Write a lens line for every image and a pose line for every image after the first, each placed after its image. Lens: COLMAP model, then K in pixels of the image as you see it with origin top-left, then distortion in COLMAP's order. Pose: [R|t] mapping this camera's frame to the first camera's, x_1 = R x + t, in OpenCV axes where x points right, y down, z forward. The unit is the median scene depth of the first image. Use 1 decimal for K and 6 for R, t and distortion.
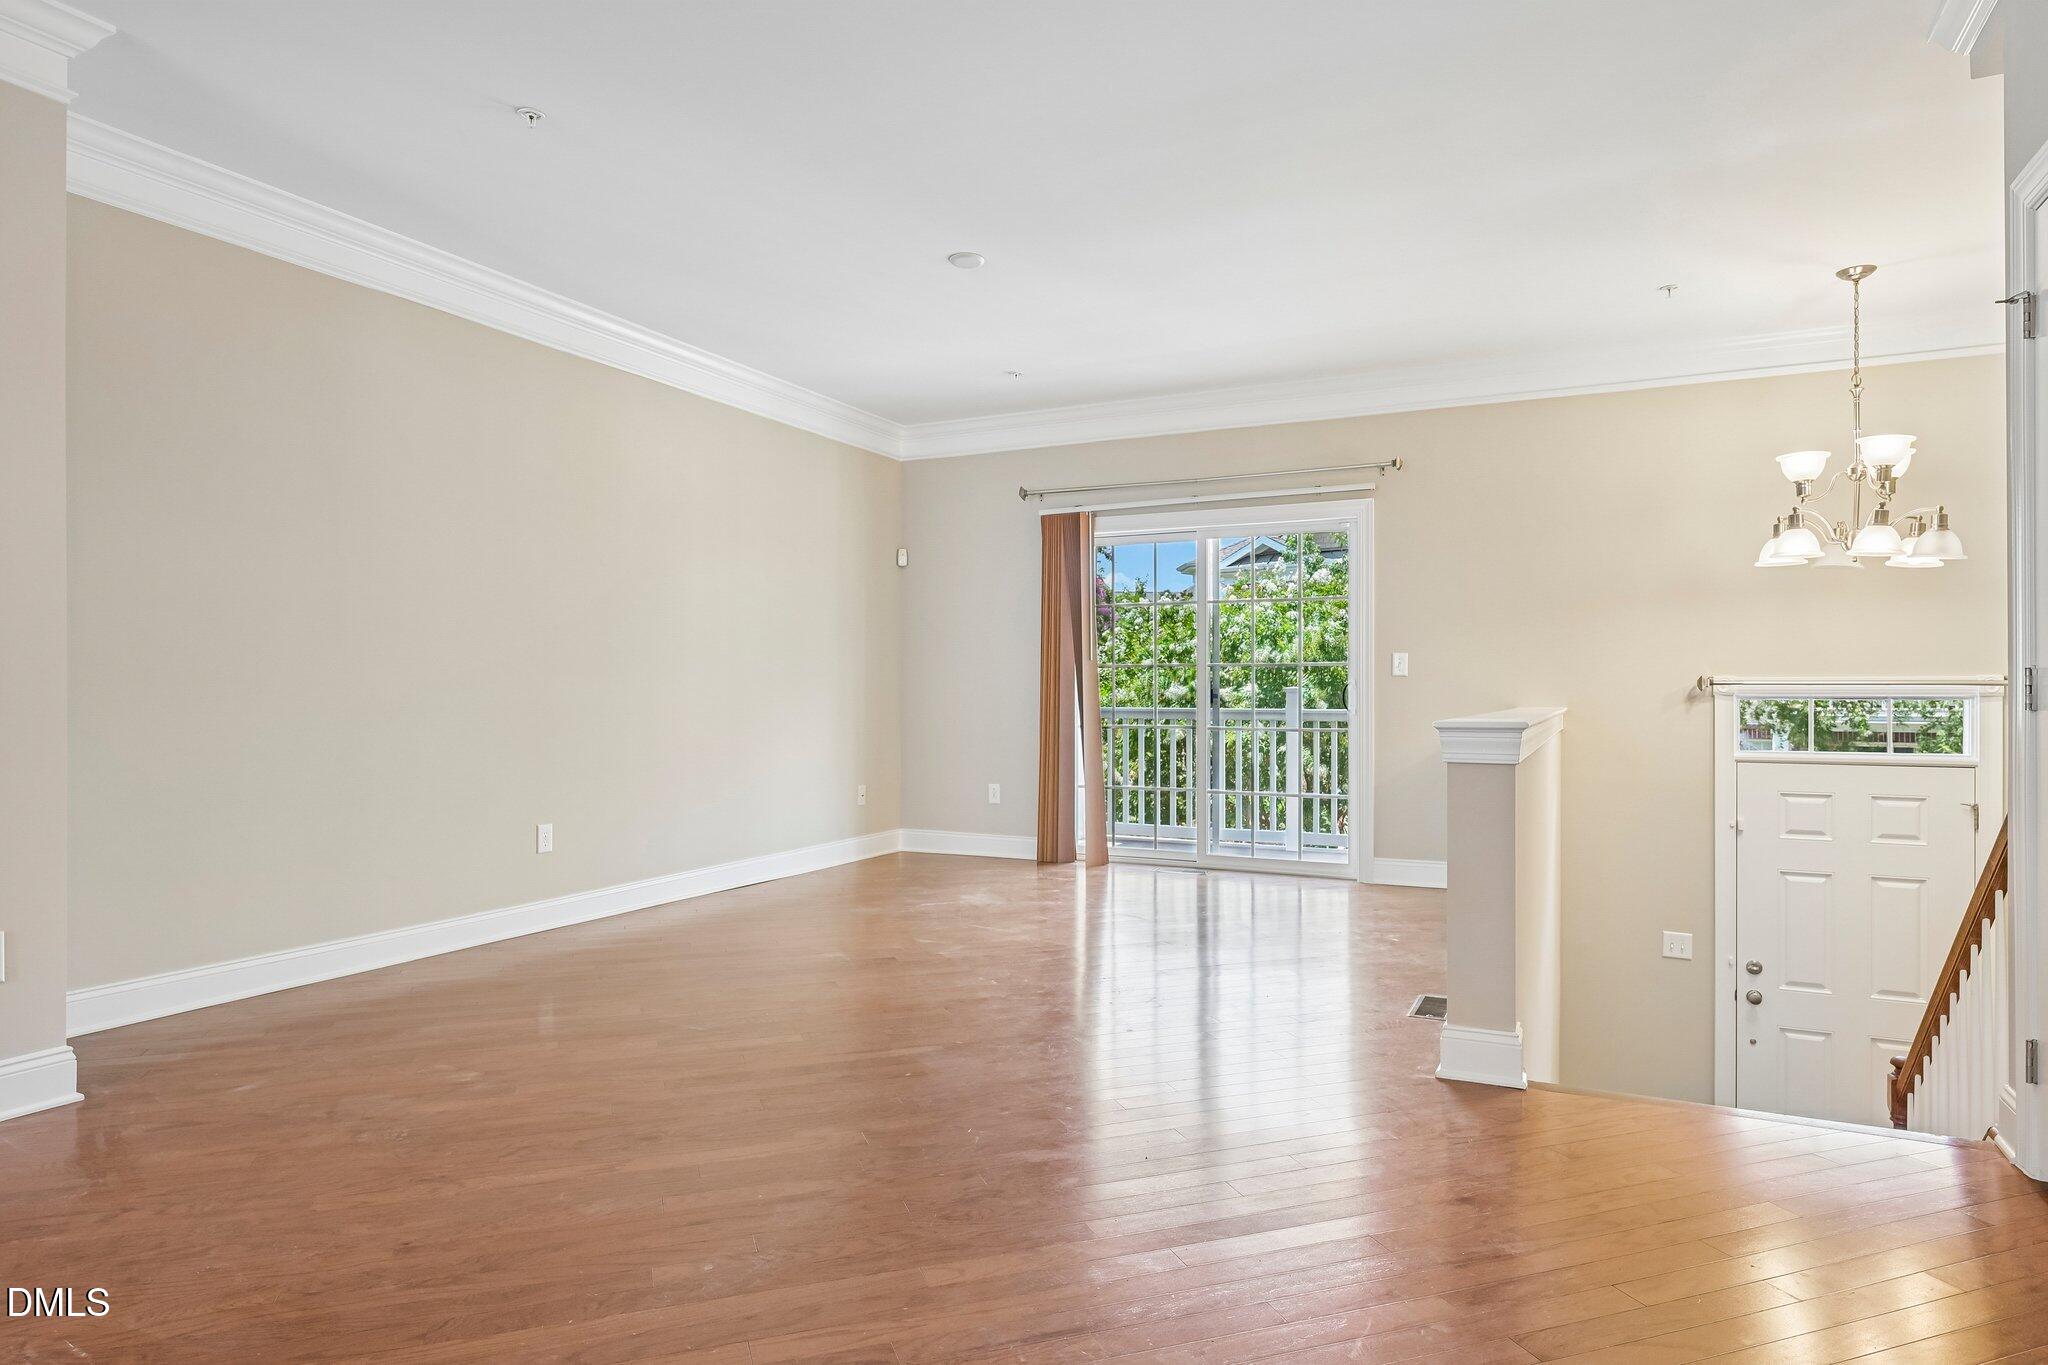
lens RADIAL K [[1203.2, 0, 1039.2], [0, 1203.2, 680.3], [0, 0, 1]] dist [0.008174, 0.001365]
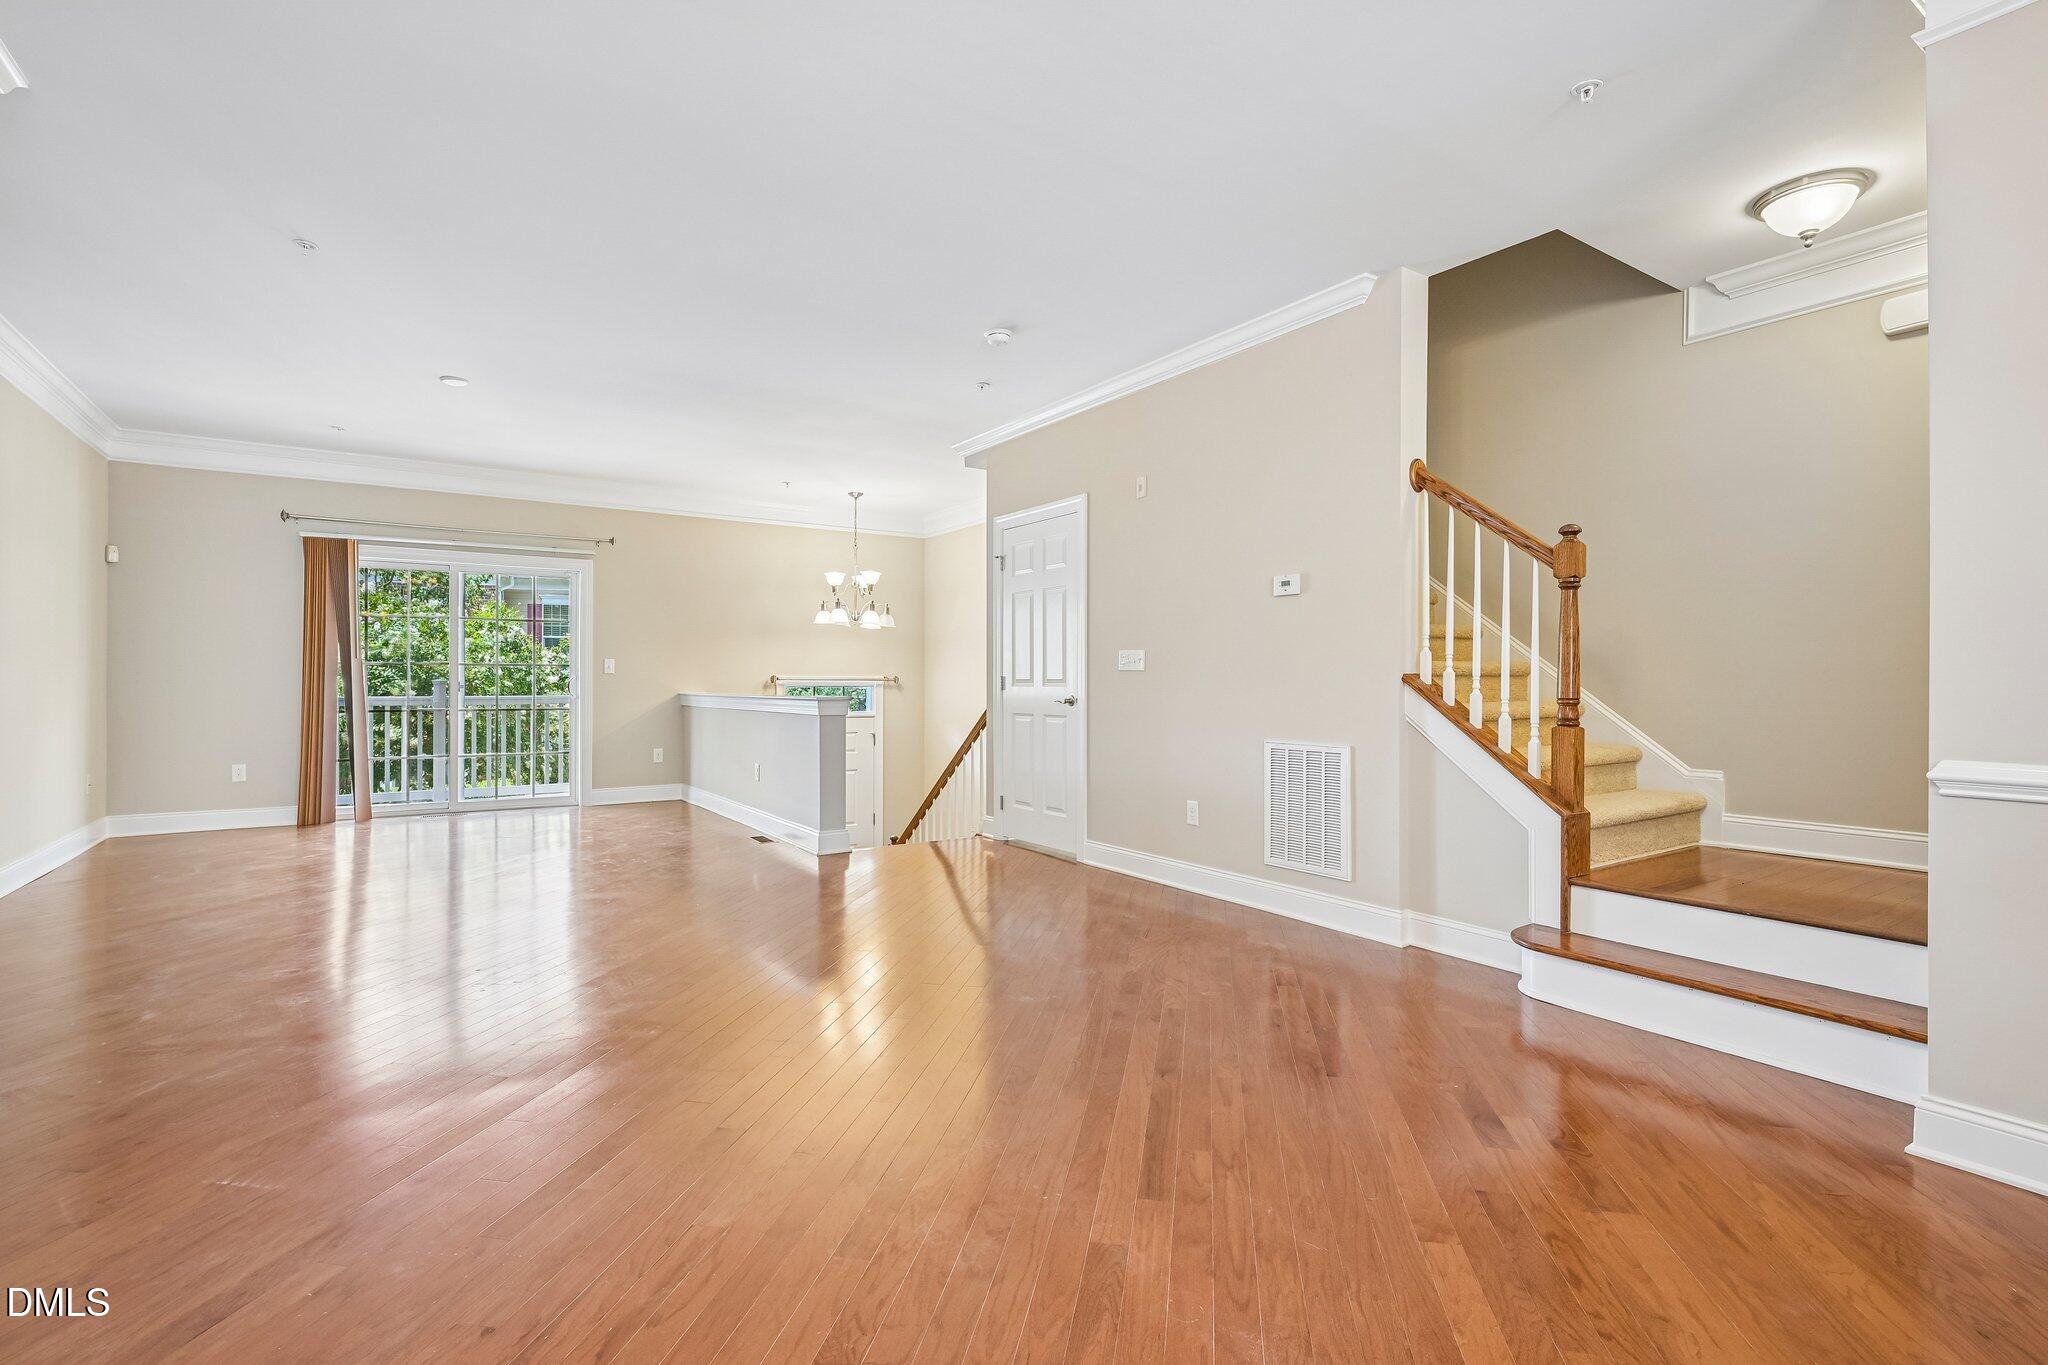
lens RADIAL K [[901.6, 0, 1040.1], [0, 901.6, 671.0], [0, 0, 1]] dist [0.001542, 0.000012]
pose [[0.497075, 0.010997, 0.867638, -0.424038], [-0.007725, 0.999936, -0.008248, -0.001306], [-0.867673, -0.002603, 0.497129, -0.087467]]
